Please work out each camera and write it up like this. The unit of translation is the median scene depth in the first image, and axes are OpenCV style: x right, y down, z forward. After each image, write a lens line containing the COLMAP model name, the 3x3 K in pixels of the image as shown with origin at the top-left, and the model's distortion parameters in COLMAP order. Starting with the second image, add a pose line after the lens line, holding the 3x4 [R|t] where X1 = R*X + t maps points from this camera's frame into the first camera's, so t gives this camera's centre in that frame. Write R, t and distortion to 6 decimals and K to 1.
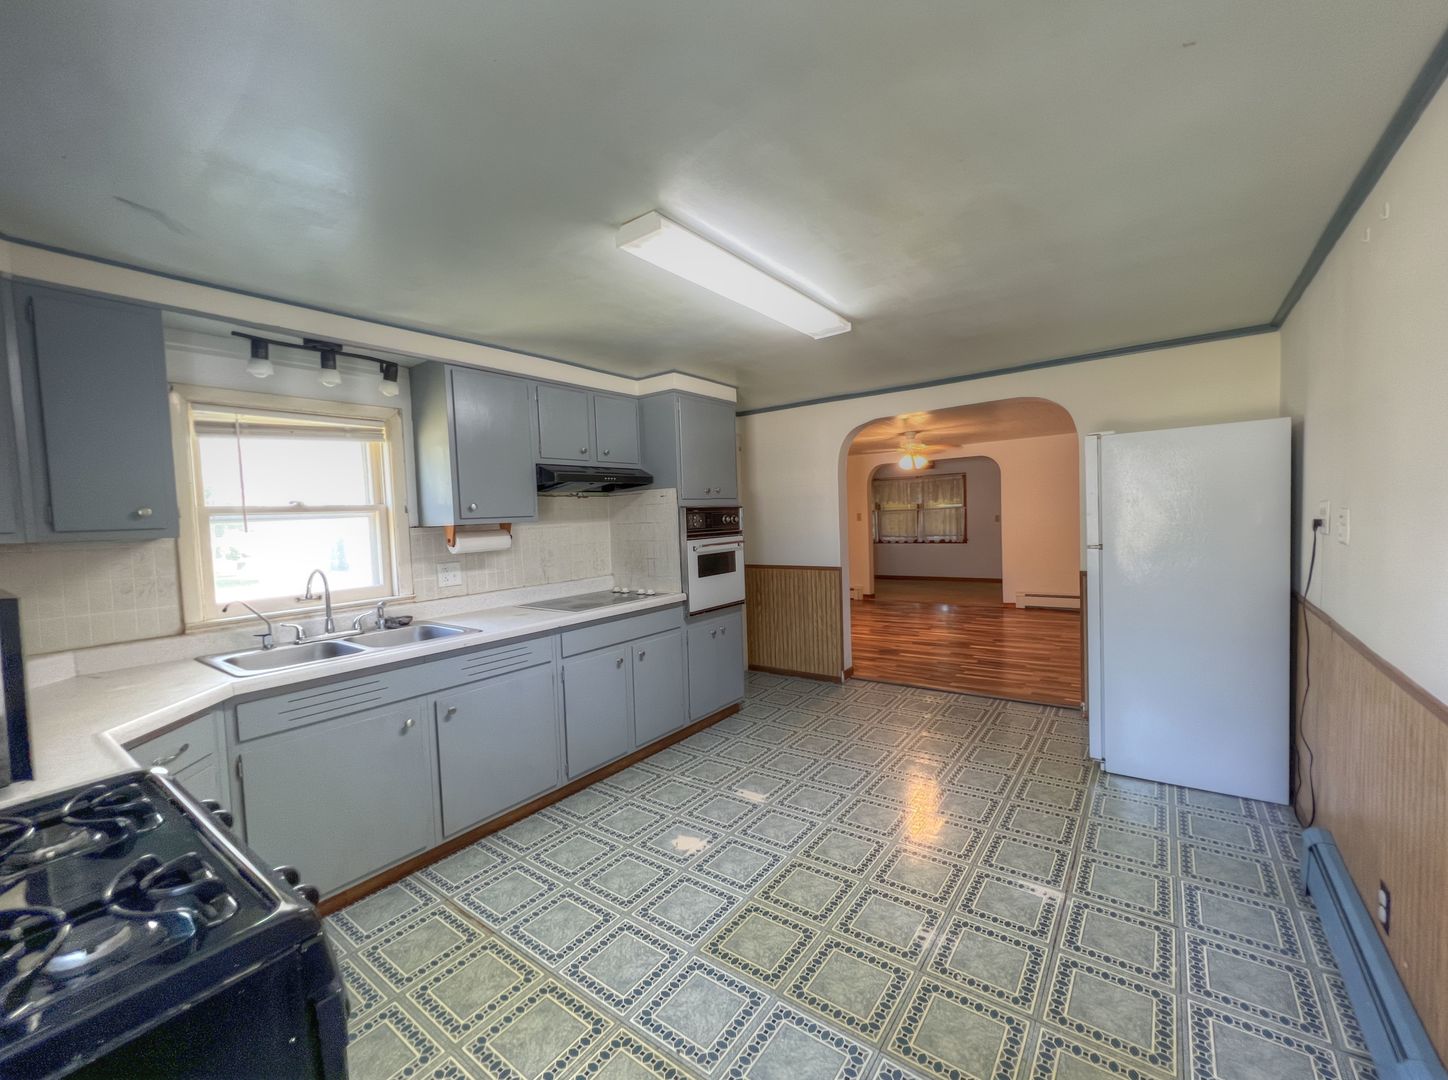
lens RADIAL K [[584.2, 0, 727.8], [0, 584.2, 543.2], [0, 0, 1]] dist [-0.002422, 0.001310]
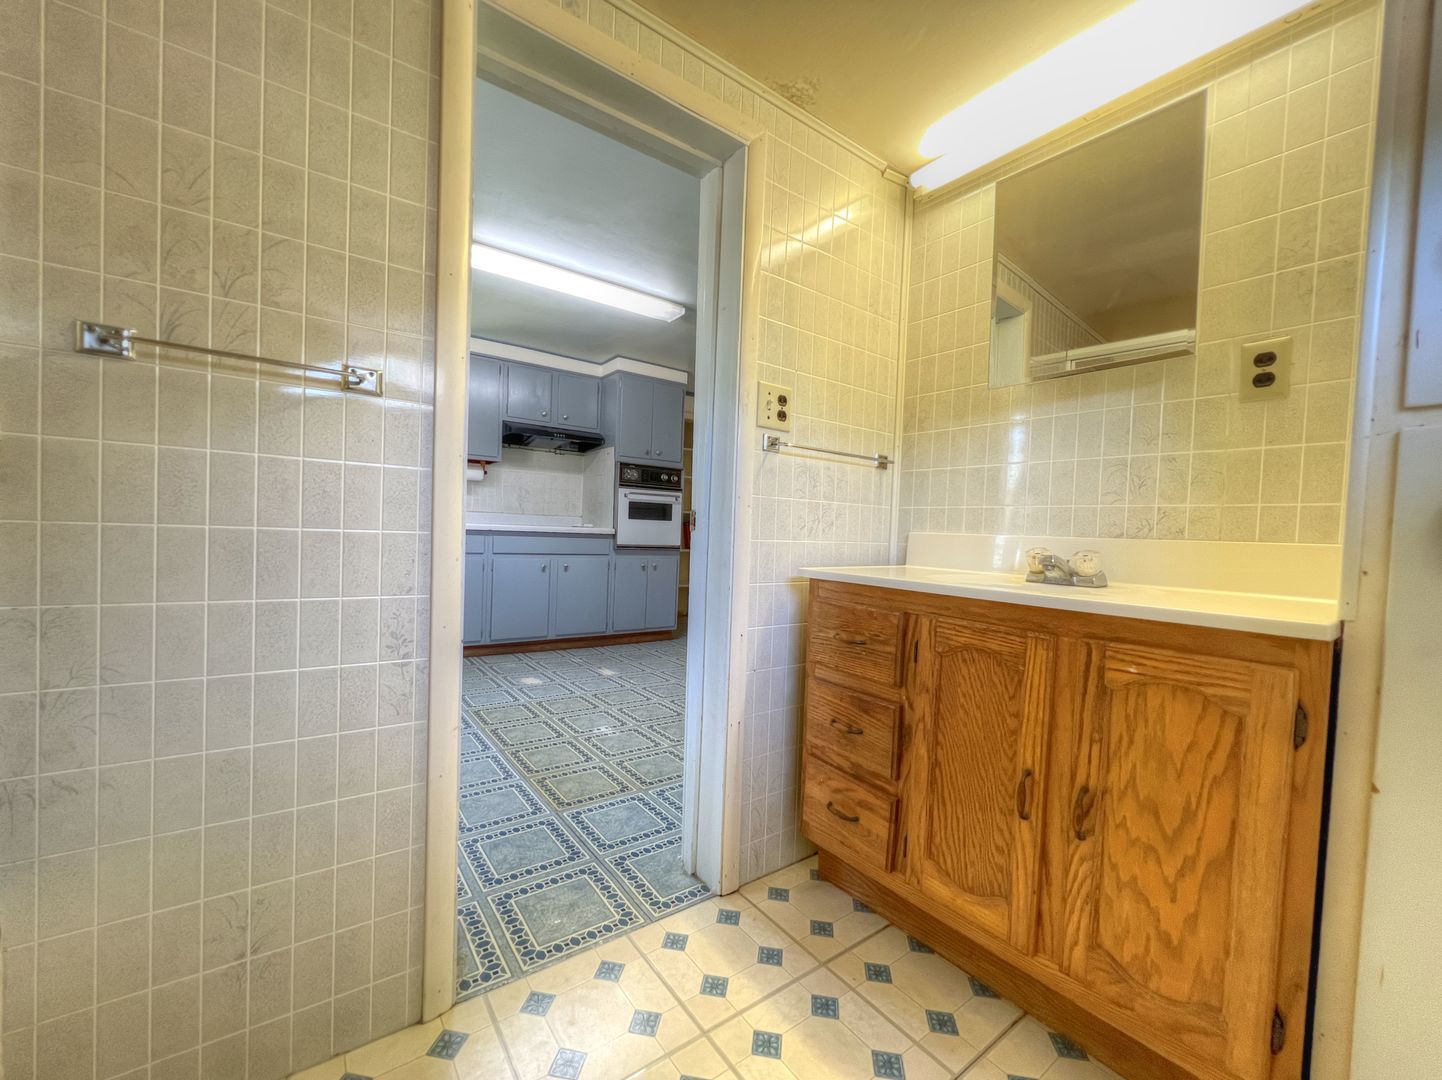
lens RADIAL K [[581.7, 0, 715.7], [0, 581.7, 550.6], [0, 0, 1]] dist [-0.002422, 0.001310]
pose [[0.949607, 0.081341, -0.302704, 0.518396], [-0.085343, 0.996352, 0.000007, 0.112033], [0.301600, 0.025827, 0.953085, -0.145485]]
